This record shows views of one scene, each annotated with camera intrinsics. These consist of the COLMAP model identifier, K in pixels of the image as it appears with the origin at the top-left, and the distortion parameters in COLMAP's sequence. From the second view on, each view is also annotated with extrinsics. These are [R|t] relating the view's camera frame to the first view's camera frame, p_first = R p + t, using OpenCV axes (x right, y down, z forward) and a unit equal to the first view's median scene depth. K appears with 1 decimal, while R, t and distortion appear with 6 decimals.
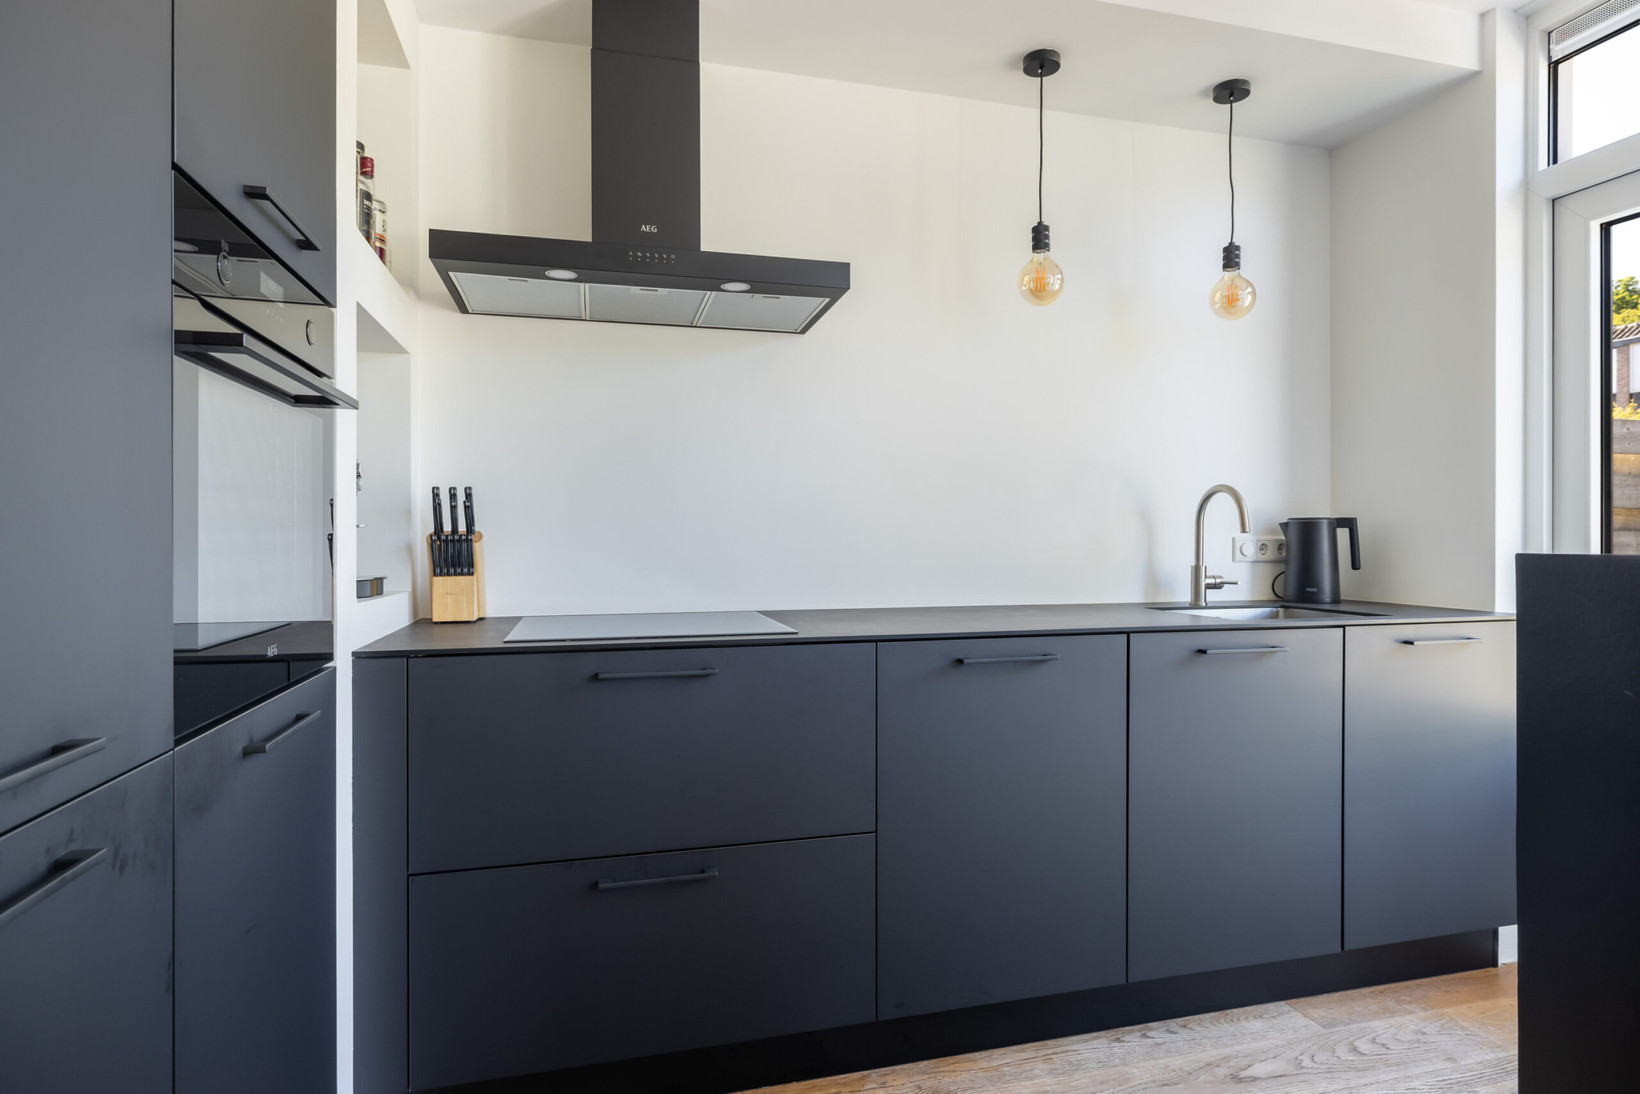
lens RADIAL K [[868.7, 0, 823.8], [0, 868.7, 538.6], [0, 0, 1]] dist [-0.001367, -0.002792]
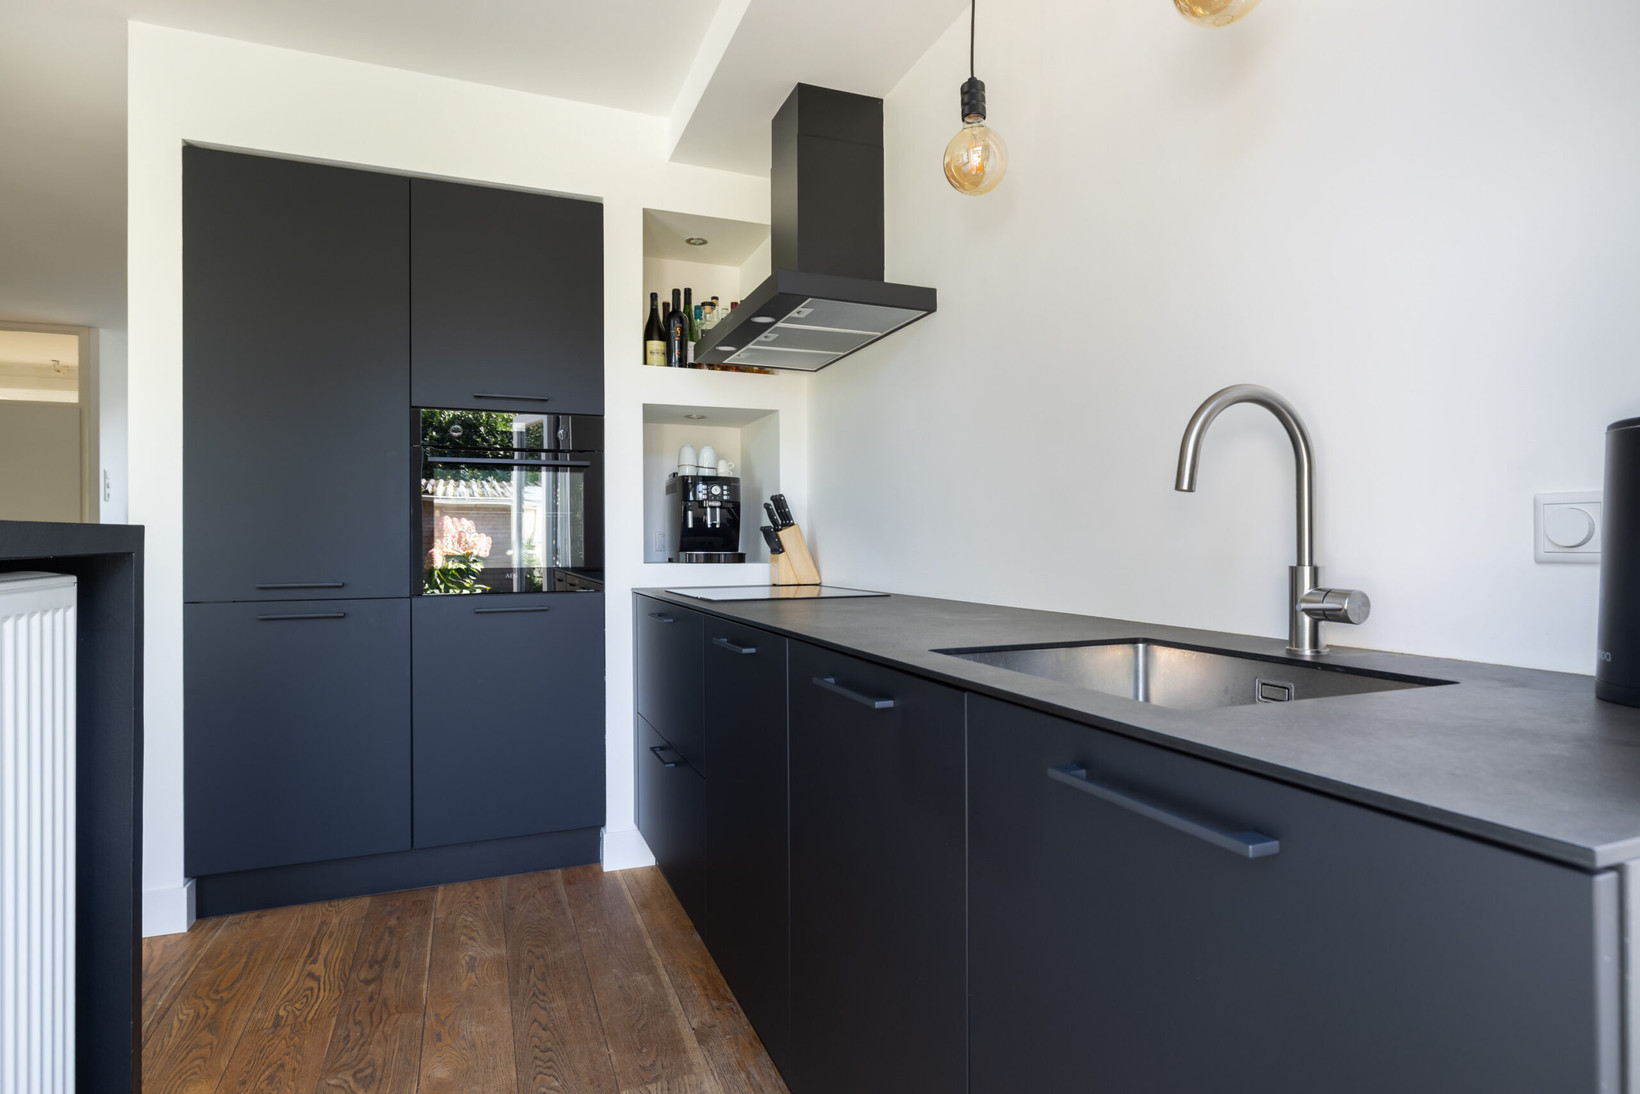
lens RADIAL K [[880.7, 0, 824.1], [0, 880.7, 542.7], [0, 0, 1]] dist [-0.001143, 0.000863]
pose [[0.127973, -0.000303, -0.991778, 0.950650], [0.001472, 0.999999, -0.000115, 0.019910], [0.991777, -0.001445, 0.127973, 0.773136]]
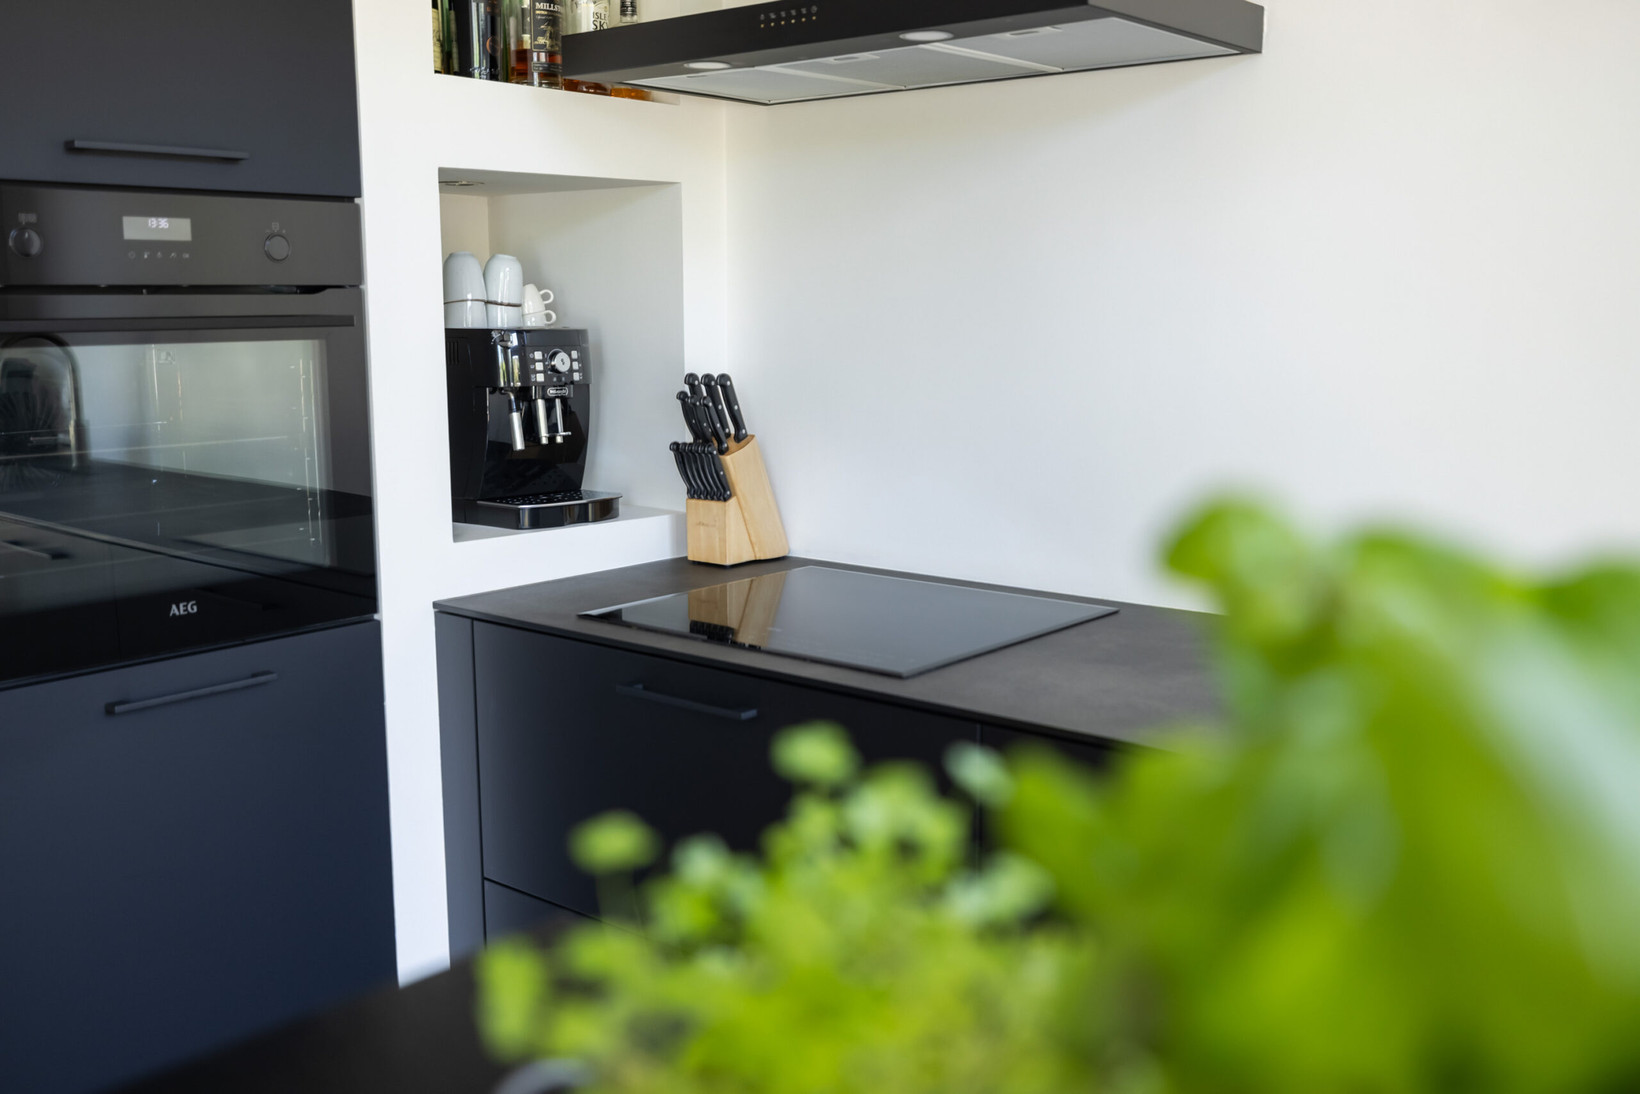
lens RADIAL K [[1592.3, 0, 820.0], [0, 1592.3, 547.0], [0, 0, 1]] dist [-0.022148, -0.003161]
pose [[0.580377, 0.119600, -0.805518, 0.594856], [0.001948, 0.988950, 0.148239, -0.098051], [0.814346, -0.087604, 0.573731, 0.281236]]
